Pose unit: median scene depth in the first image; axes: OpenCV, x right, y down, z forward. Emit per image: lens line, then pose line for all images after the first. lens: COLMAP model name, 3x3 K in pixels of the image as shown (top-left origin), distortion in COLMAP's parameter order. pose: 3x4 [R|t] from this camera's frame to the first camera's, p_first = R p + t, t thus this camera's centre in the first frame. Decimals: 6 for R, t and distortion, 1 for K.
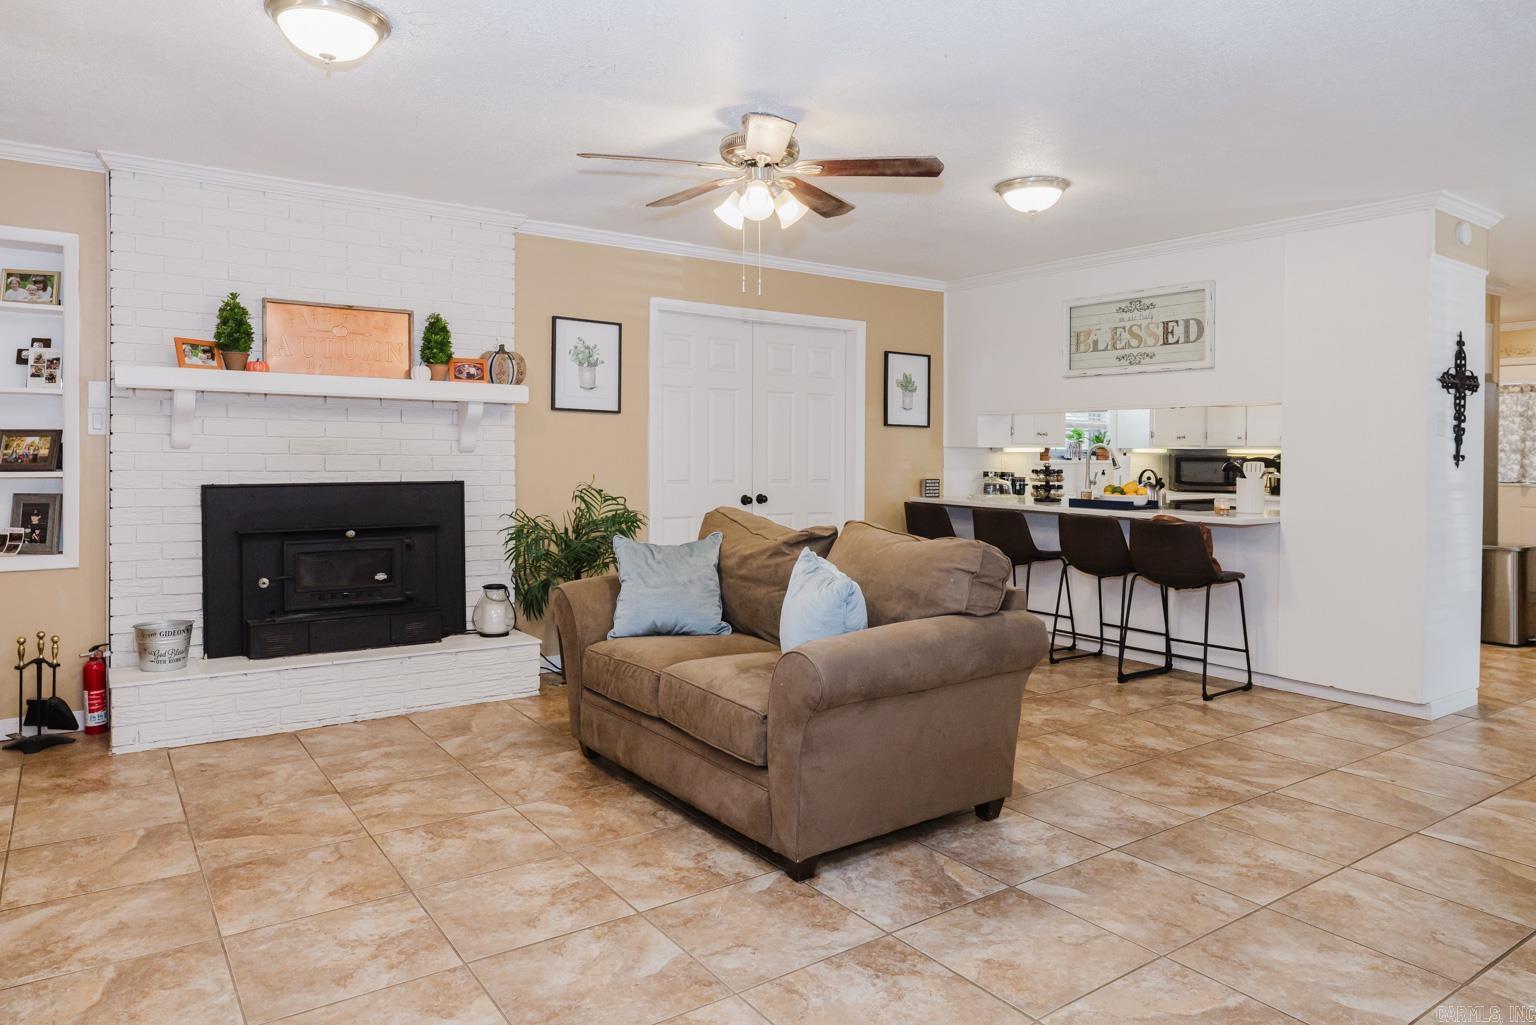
lens RADIAL K [[982.1, 0, 765.7], [0, 982.1, 466.5], [0, 0, 1]] dist [-0.002751, 0.003035]
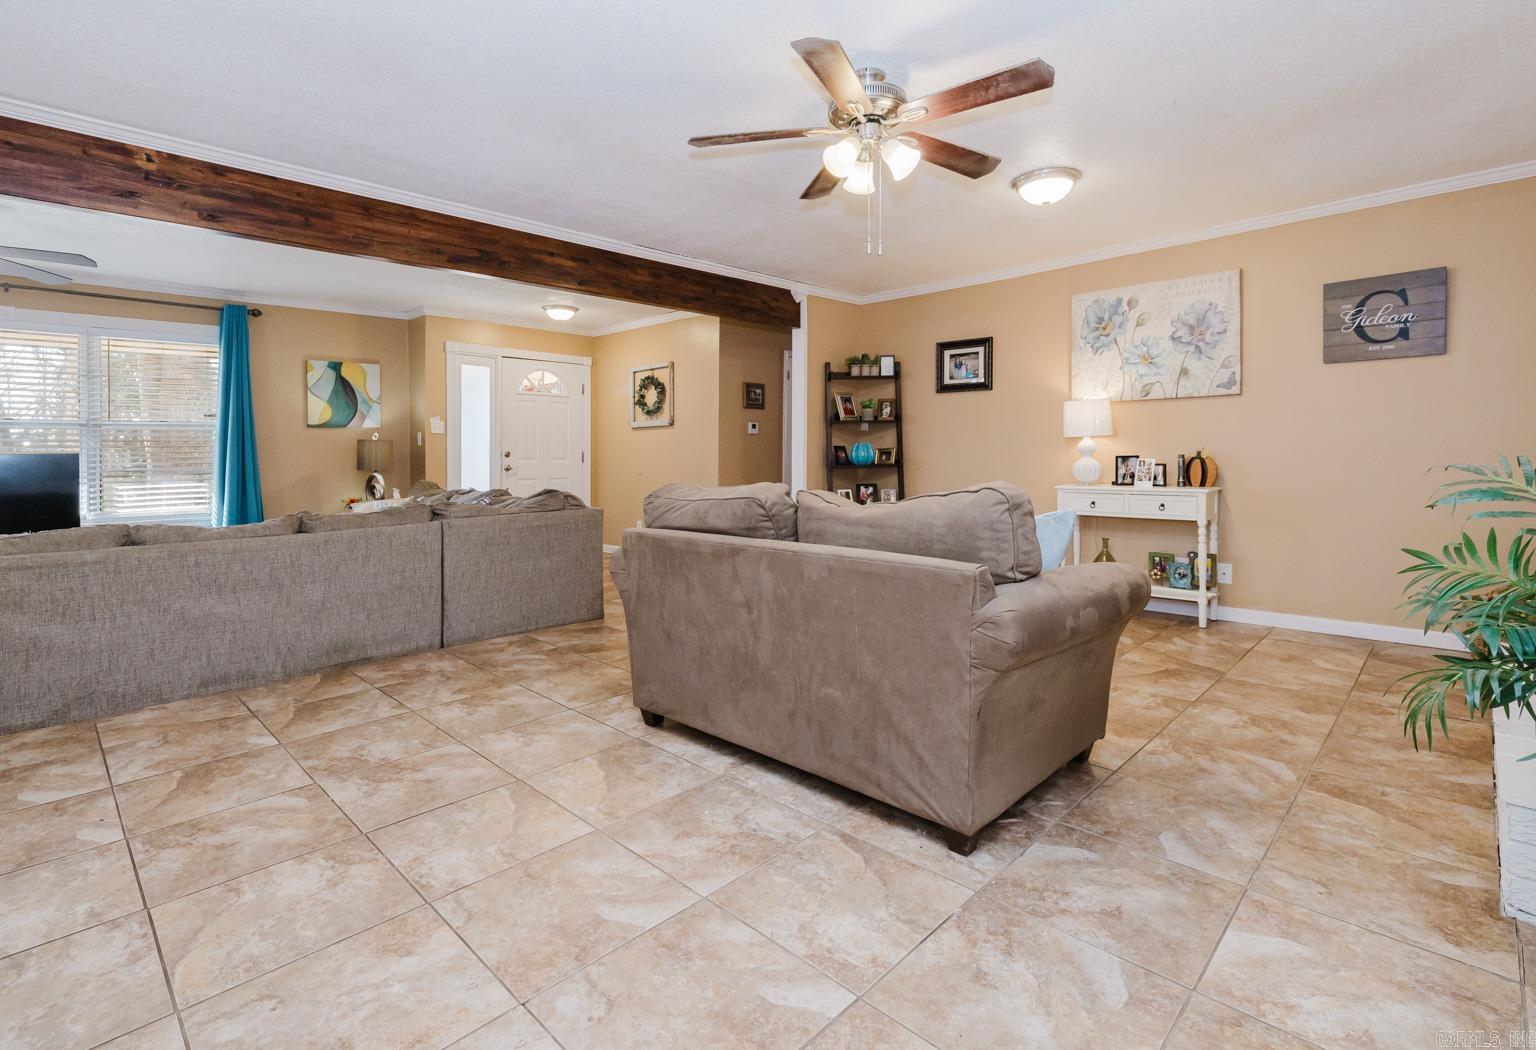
lens RADIAL K [[726.4, 0, 772.6], [0, 726.4, 457.2], [0, 0, 1]] dist [-0.000822, 0.001818]
pose [[-0.983091, 0.002096, -0.183106, 0.185921], [-0.001087, 0.999850, 0.017282, 0.016598], [0.183115, 0.017188, -0.982941, 1.426243]]
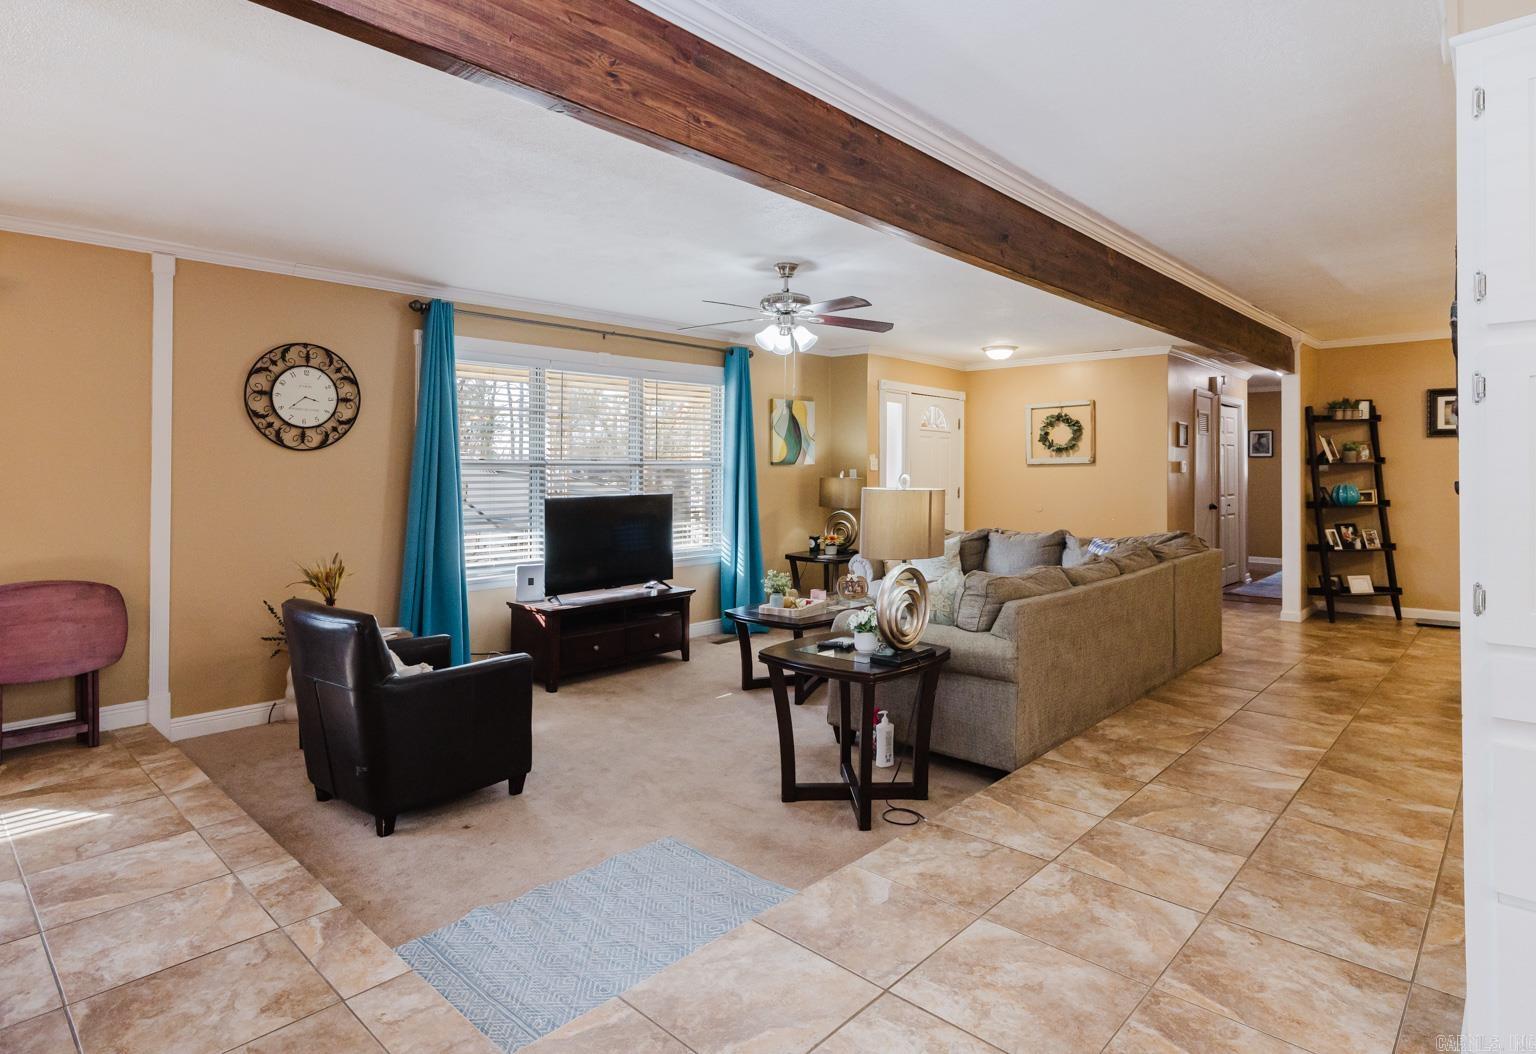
lens RADIAL K [[824.5, 0, 762.5], [0, 824.5, 466.5], [0, 0, 1]] dist [0.001689, -0.000840]
pose [[-0.979339, -0.004880, -0.202166, 1.245281], [-0.005786, 0.999976, 0.003888, -0.022609], [0.202142, 0.004978, -0.979344, 1.462445]]
